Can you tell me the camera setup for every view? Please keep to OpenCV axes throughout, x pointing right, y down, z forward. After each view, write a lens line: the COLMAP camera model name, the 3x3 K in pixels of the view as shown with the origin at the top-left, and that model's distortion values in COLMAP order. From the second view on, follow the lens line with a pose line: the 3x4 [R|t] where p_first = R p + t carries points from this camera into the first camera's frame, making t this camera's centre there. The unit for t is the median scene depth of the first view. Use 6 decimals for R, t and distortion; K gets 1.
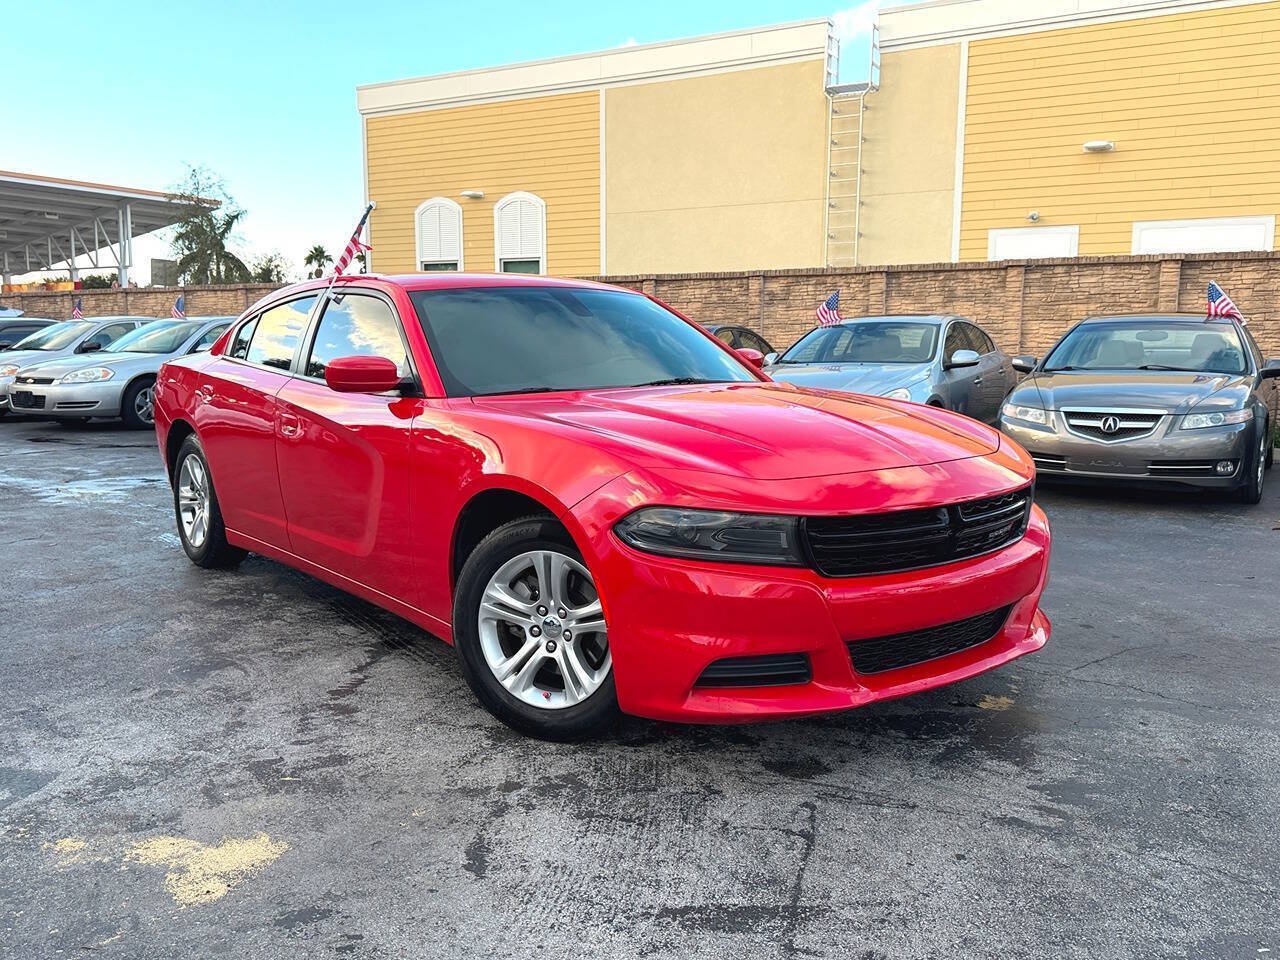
lens RADIAL K [[1081.2, 0, 625.5], [0, 1081.2, 476.5], [0, 0, 1]] dist [0.115129, -0.217402]
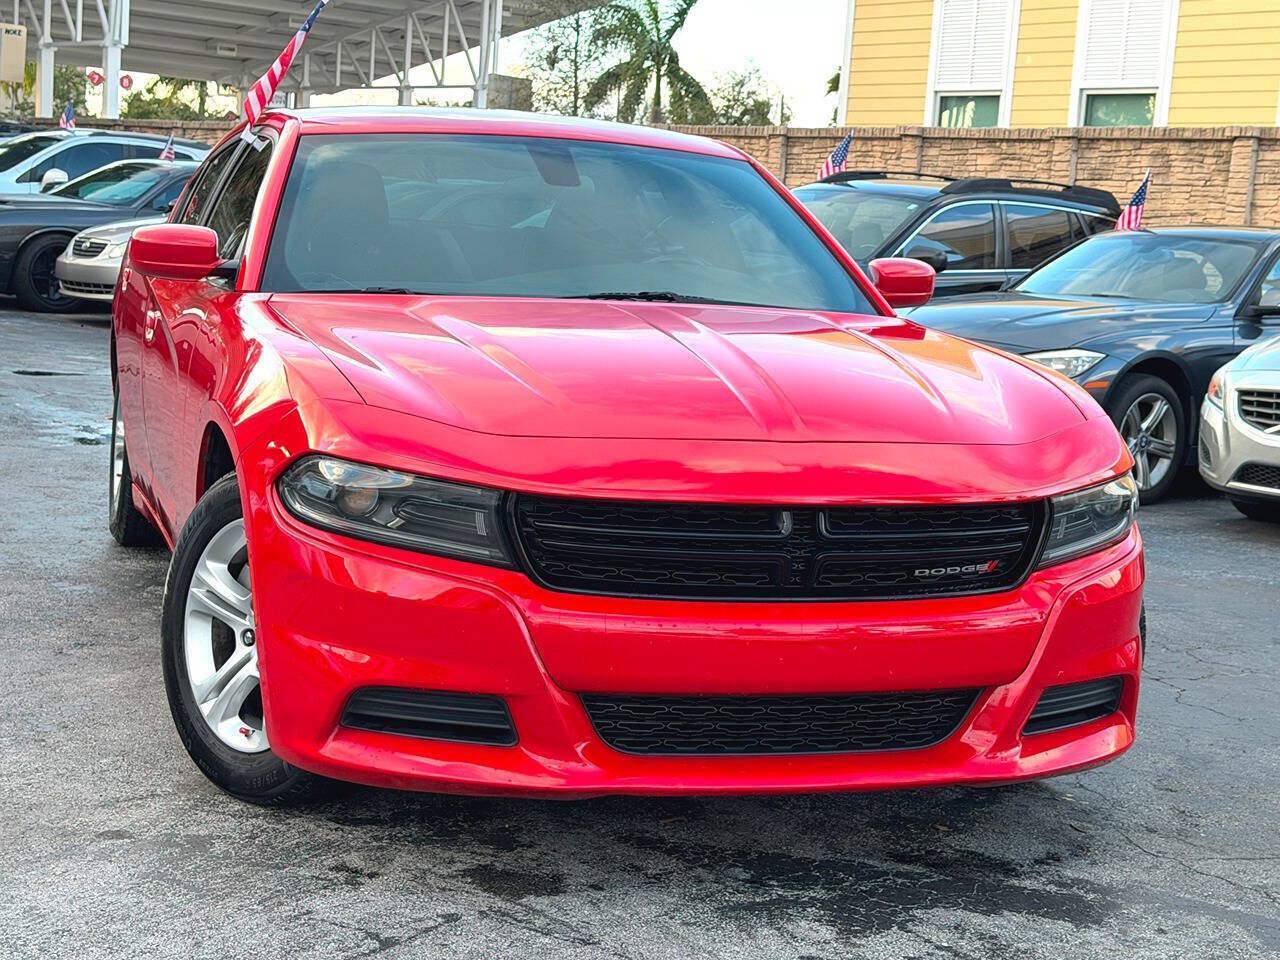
lens RADIAL K [[2155.3, 0, 617.7], [0, 2155.3, 481.6], [0, 0, 1]] dist [0.120479, 0.068755]
pose [[0.927679, 0.098282, -0.360213, 0.507250], [-0.104280, 0.994544, 0.002797, 0.015255], [0.358522, 0.034968, 0.932866, -0.149730]]
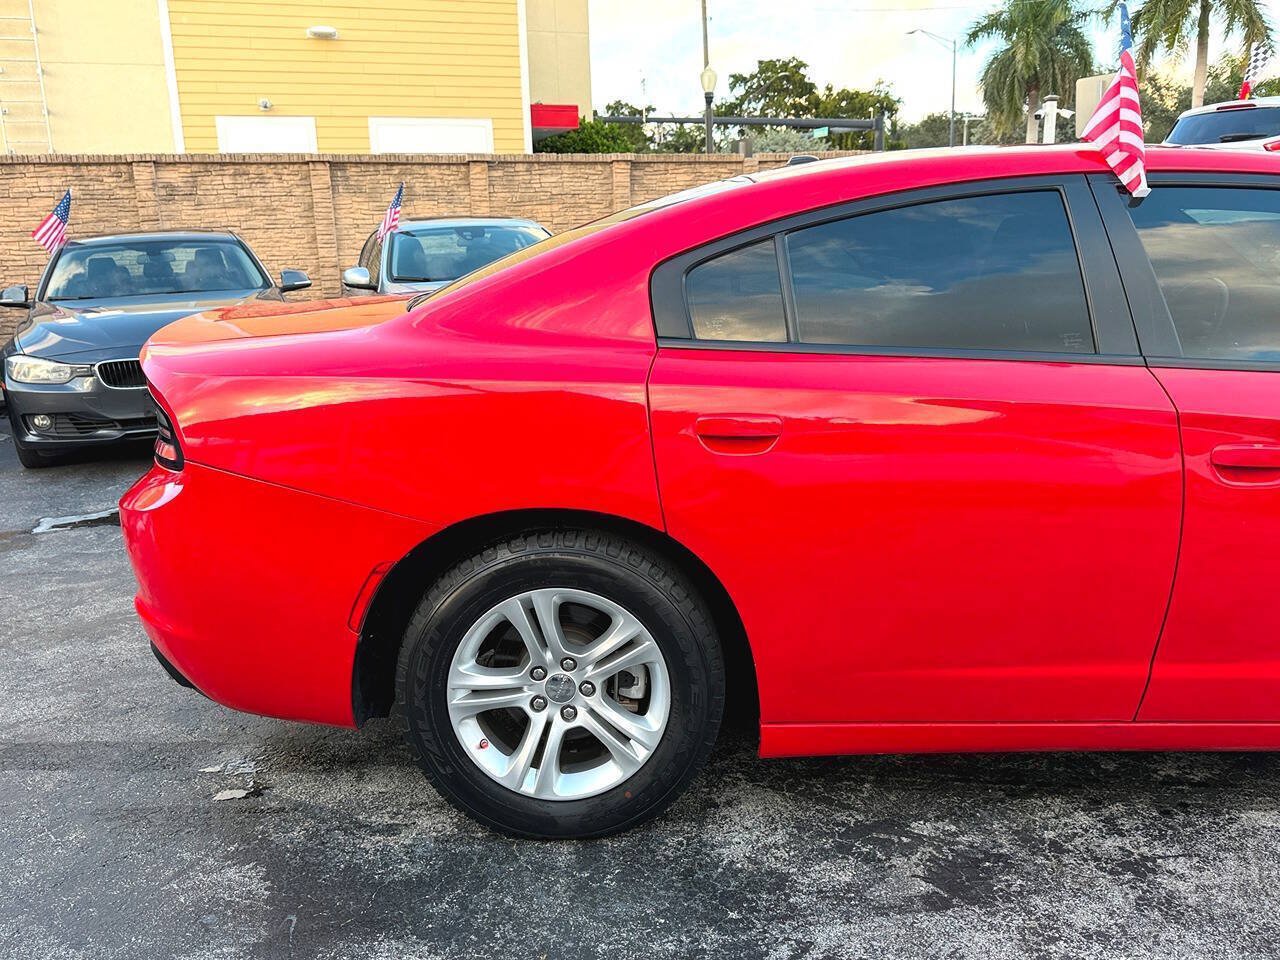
lens RADIAL K [[1081.2, 0, 625.5], [0, 1081.2, 476.5], [0, 0, 1]] dist [0.115129, -0.217402]
pose [[0.641524, -0.186863, 0.743996, -0.941275], [0.120314, 0.982384, 0.142994, -0.159707], [-0.757609, -0.002221, 0.652704, 1.010024]]
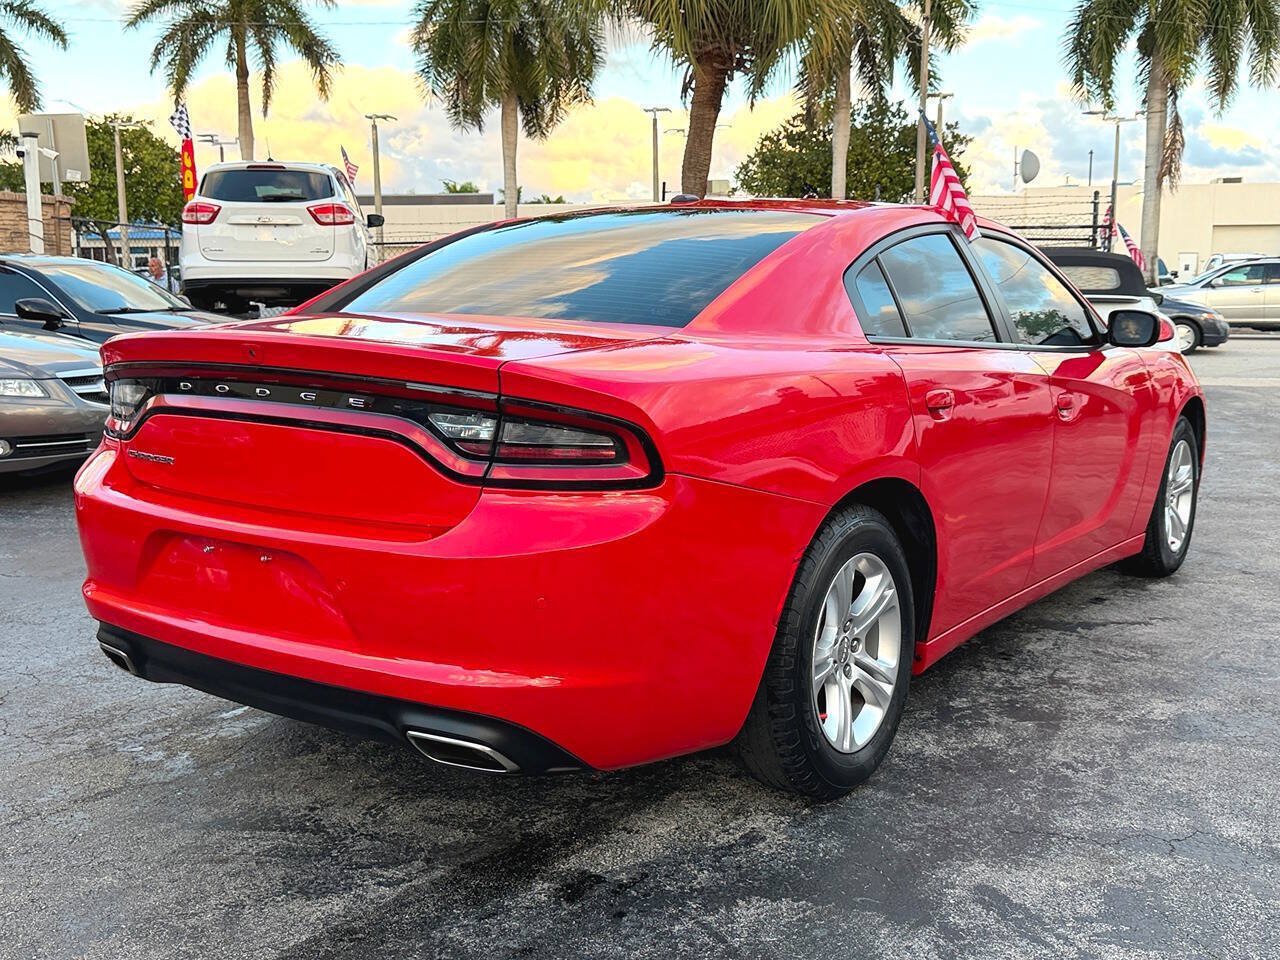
lens RADIAL K [[1307.4, 0, 640.3], [0, 1307.4, 483.0], [0, 0, 1]] dist [0.167806, -0.393549]
pose [[-0.274556, -0.146693, 0.950316, -1.254596], [0.118990, 0.975516, 0.184961, -0.227152], [-0.954180, 0.163861, -0.250379, 1.722018]]
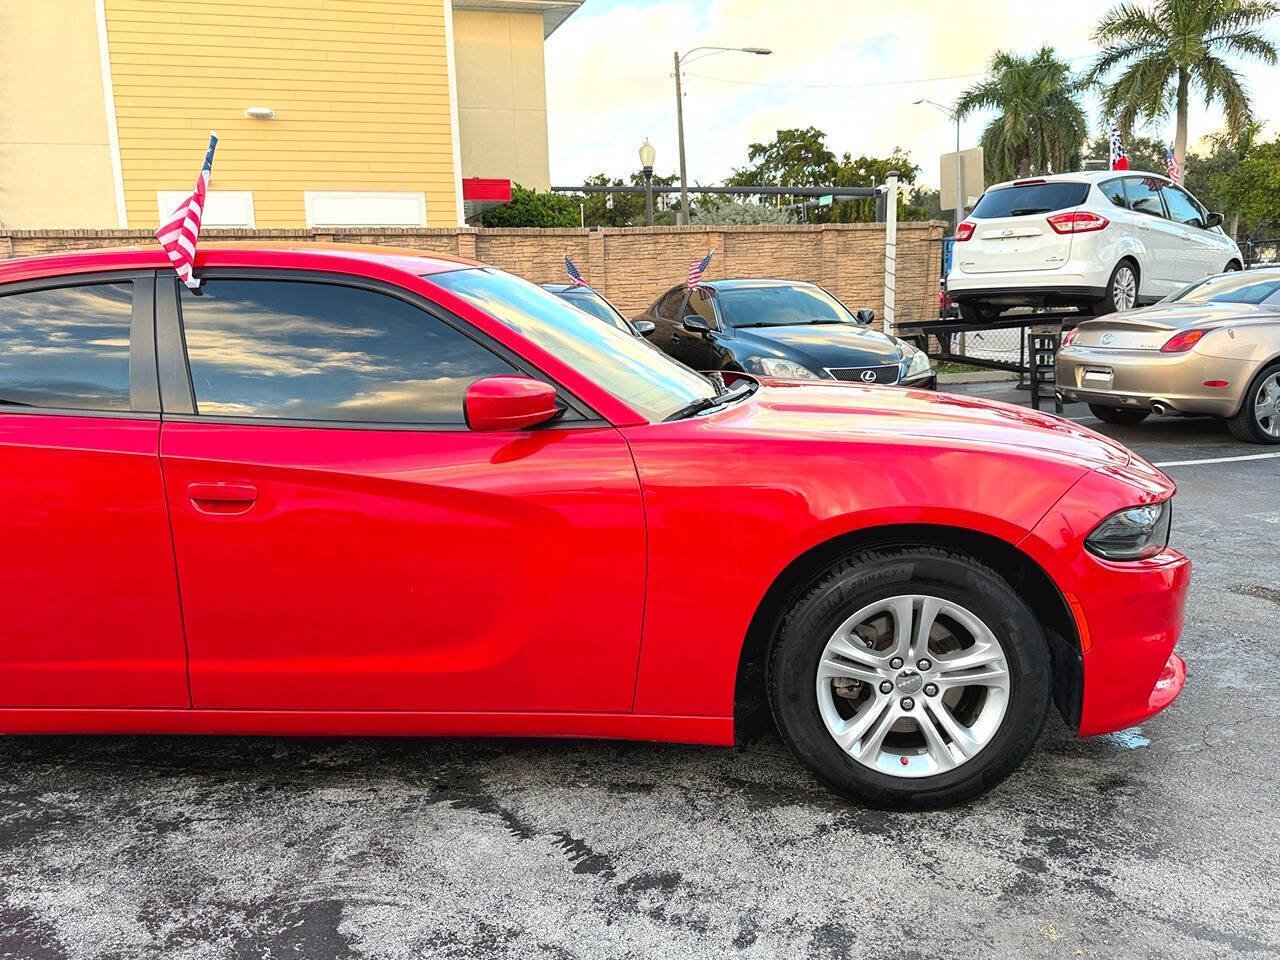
lens RADIAL K [[1081.2, 0, 625.5], [0, 1081.2, 476.5], [0, 0, 1]] dist [0.115129, -0.217402]
pose [[0.667431, -0.141902, 0.731027, -0.670763], [0.119169, 0.989378, 0.083250, -0.091423], [-0.735075, 0.031552, 0.677252, 0.484120]]
